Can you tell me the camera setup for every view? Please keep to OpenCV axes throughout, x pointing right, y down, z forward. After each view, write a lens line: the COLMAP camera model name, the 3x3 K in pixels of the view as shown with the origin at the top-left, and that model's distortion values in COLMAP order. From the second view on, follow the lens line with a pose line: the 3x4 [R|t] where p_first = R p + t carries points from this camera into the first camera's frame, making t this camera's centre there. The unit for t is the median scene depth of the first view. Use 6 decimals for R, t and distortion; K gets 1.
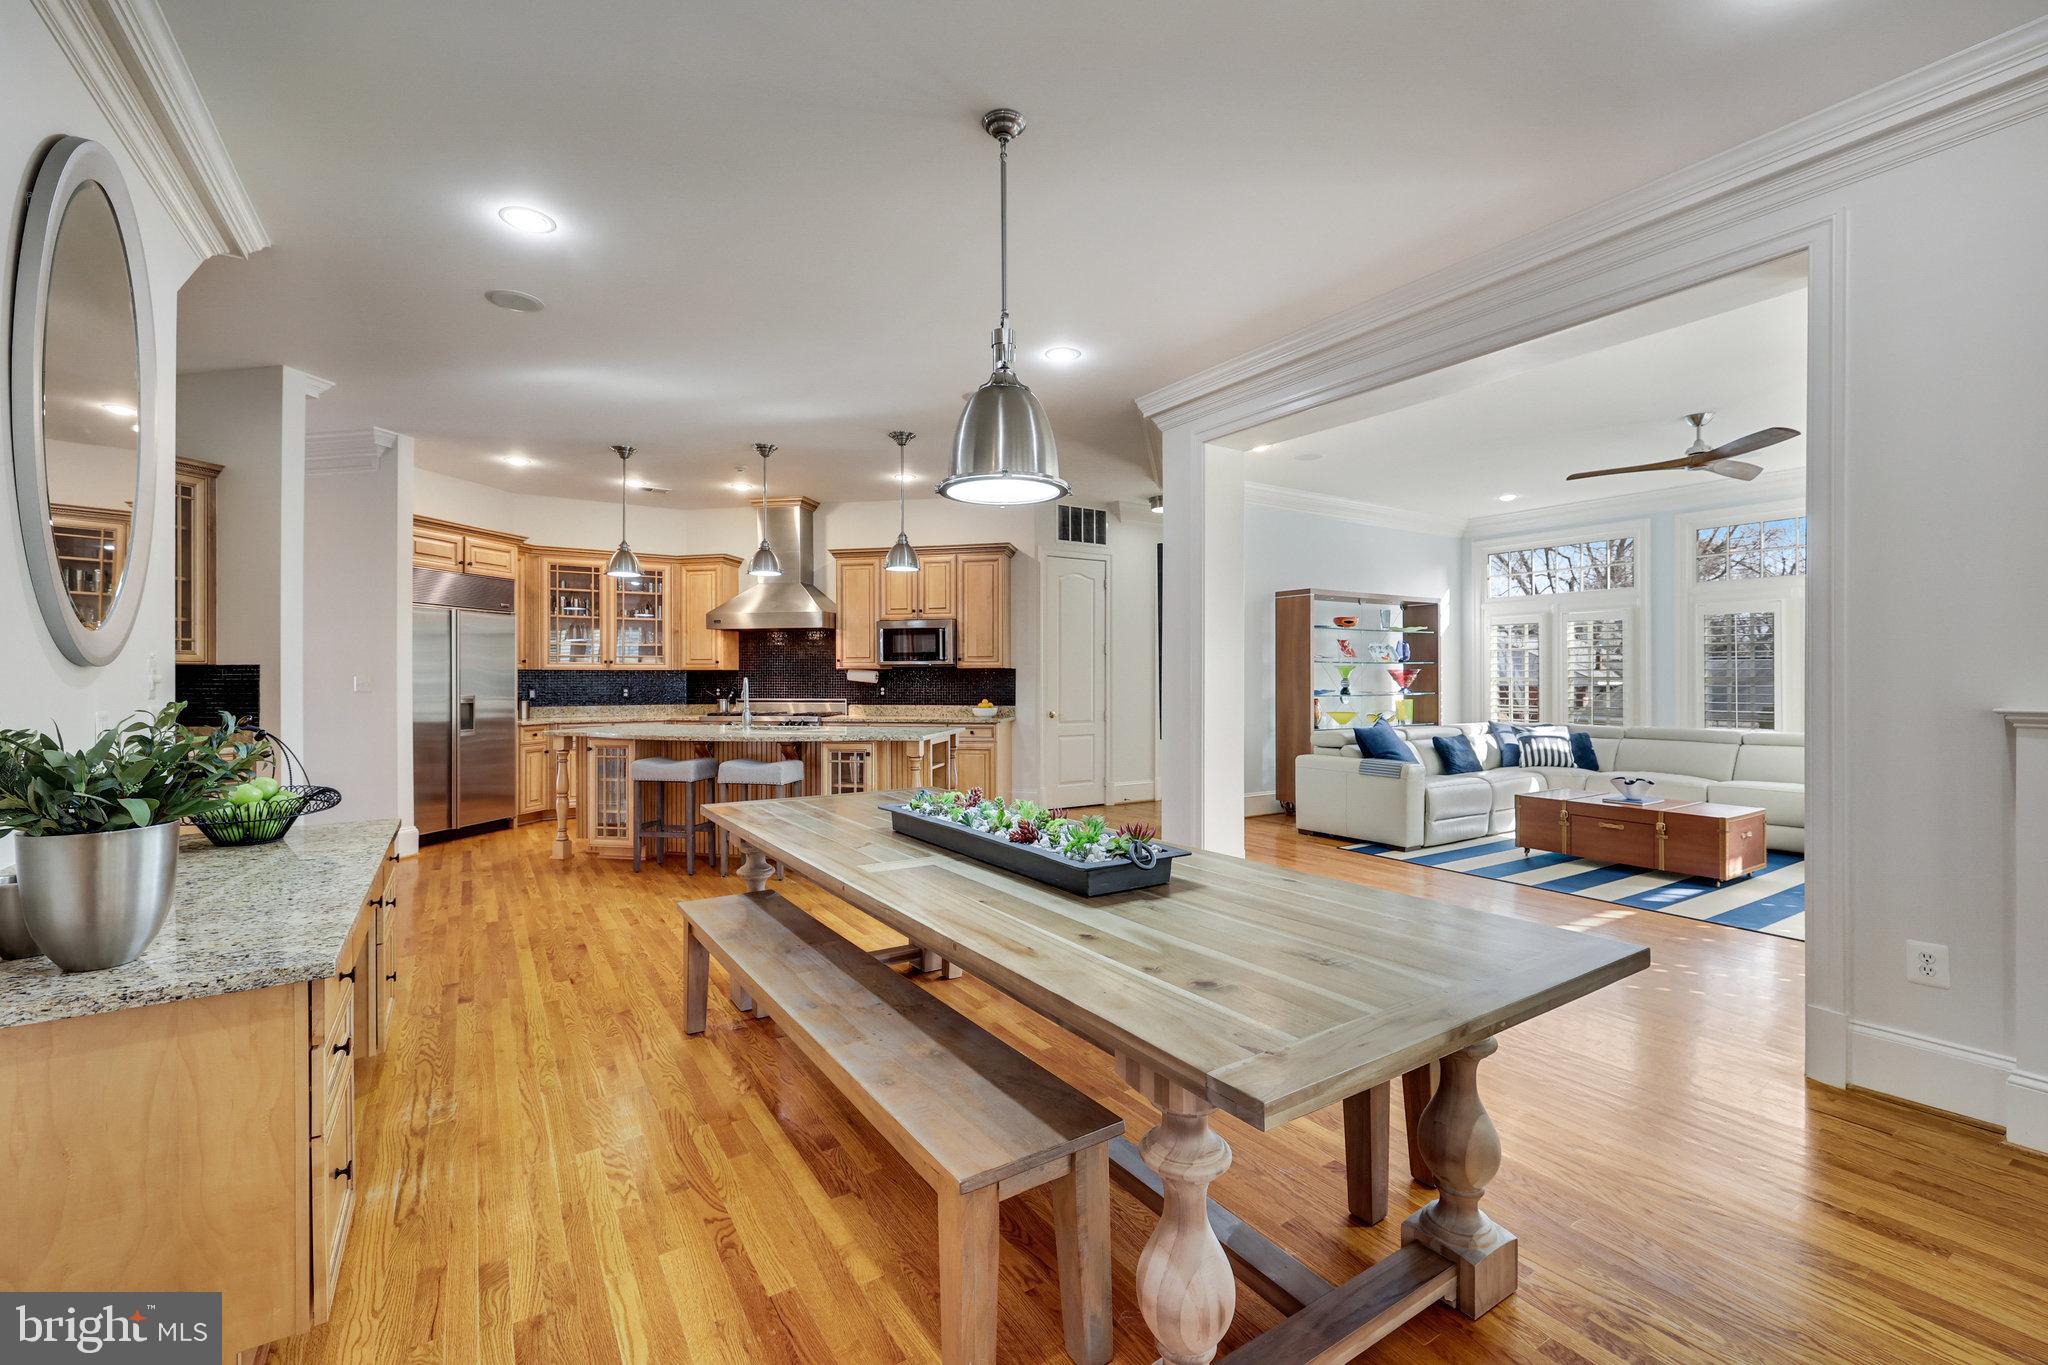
lens RADIAL K [[860.5, 0, 1018.2], [0, 860.5, 676.1], [0, 0, 1]] dist [-0.000873, 0.000045]
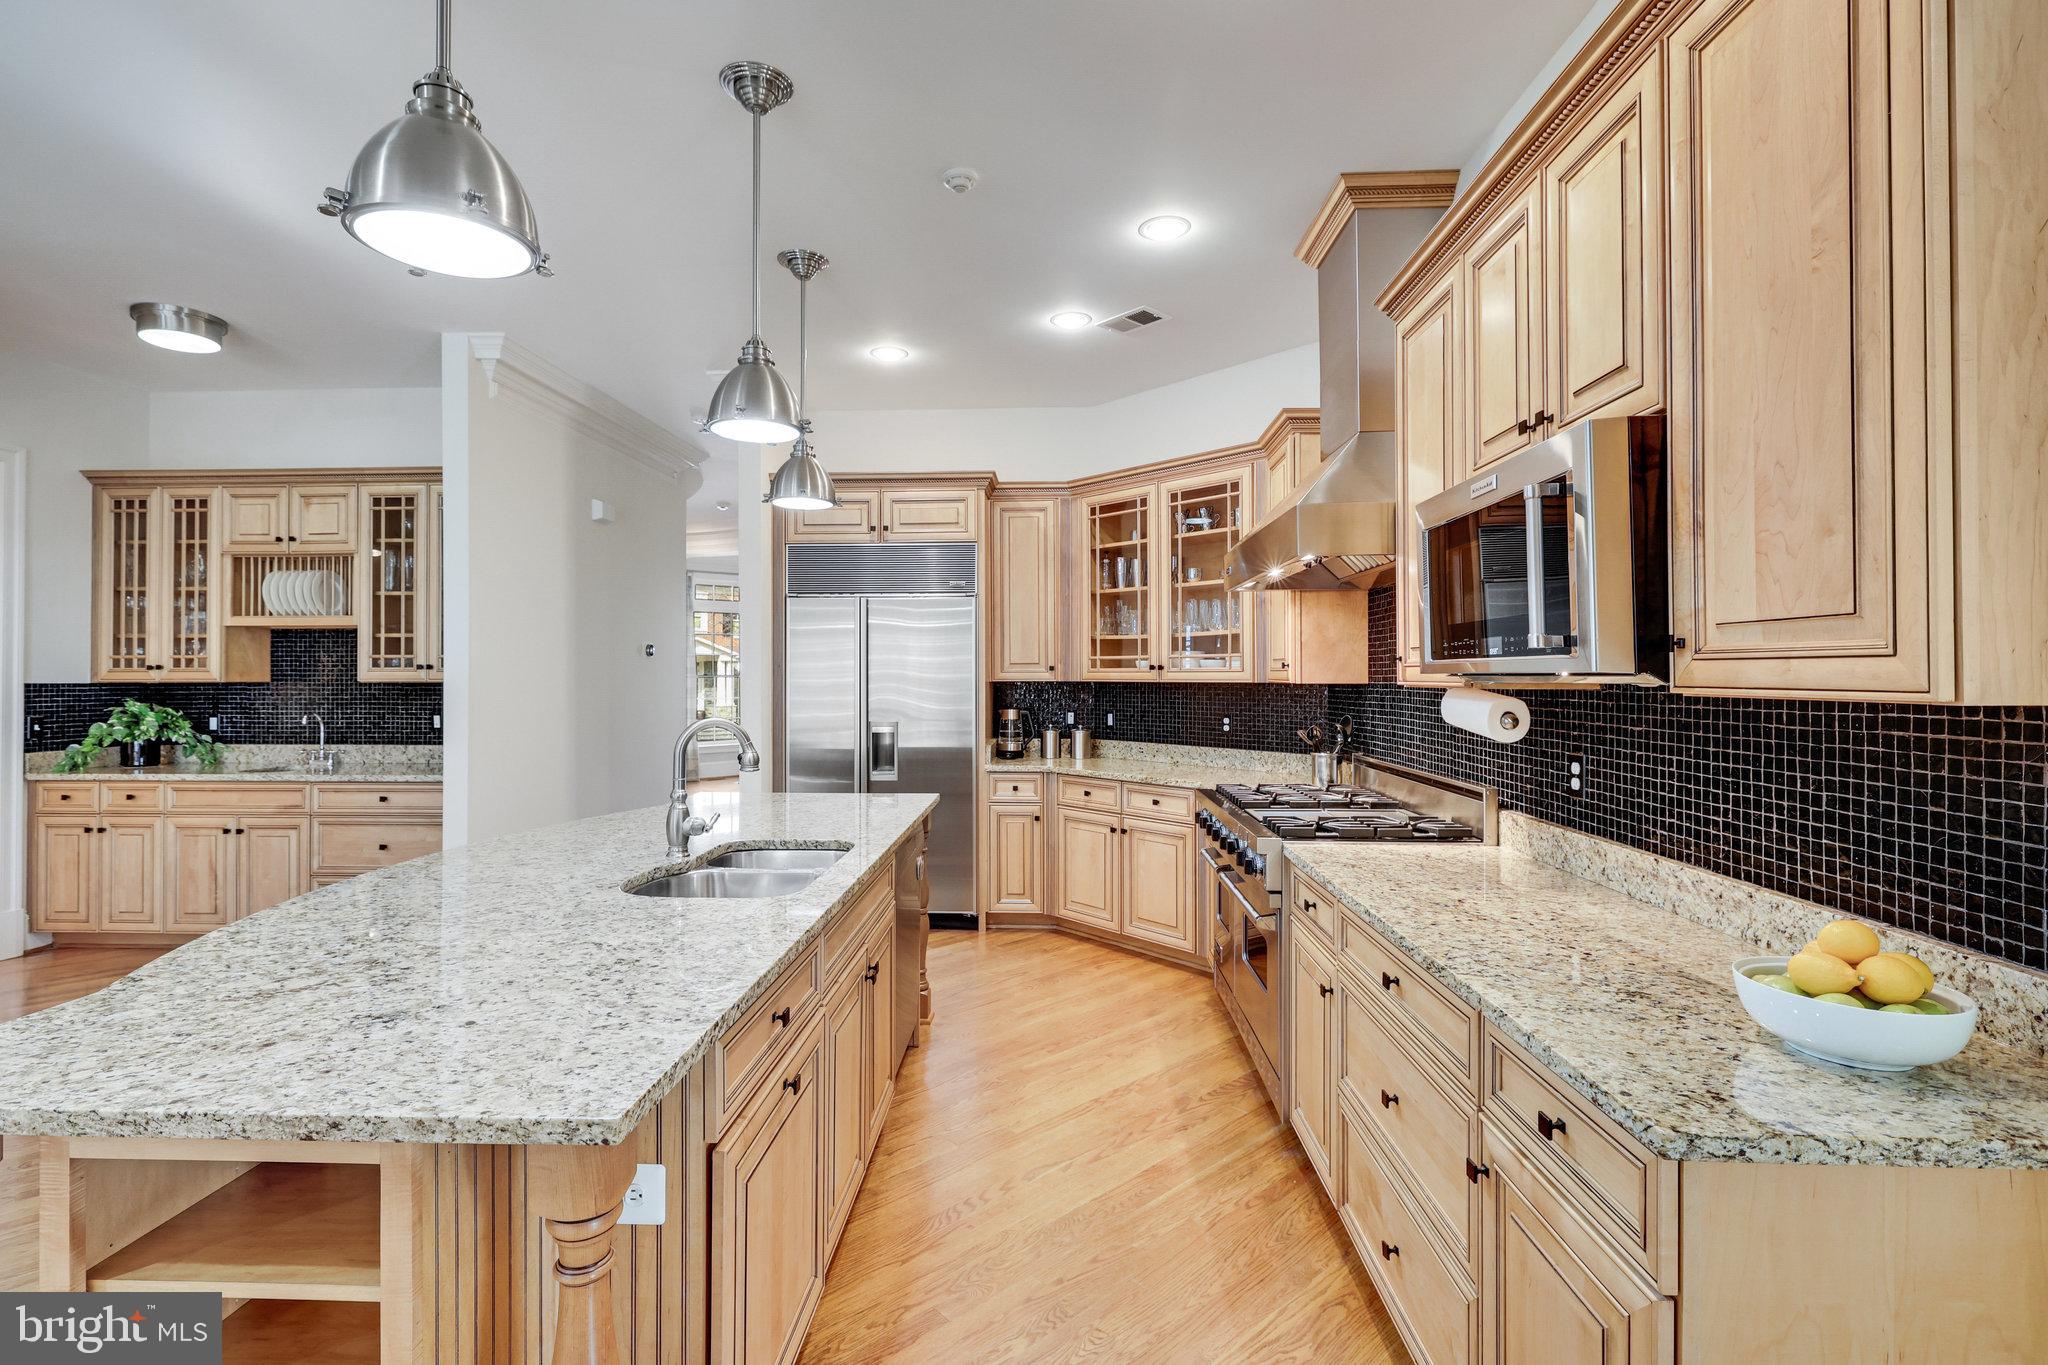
lens RADIAL K [[933.2, 0, 1021.3], [0, 933.2, 664.5], [0, 0, 1]] dist [-0.000226, -0.000058]
pose [[0.182665, -0.007711, -0.983145, 0.092551], [0.000322, 0.999970, -0.007783, -0.014396], [0.983175, 0.001106, 0.182662, 0.846498]]
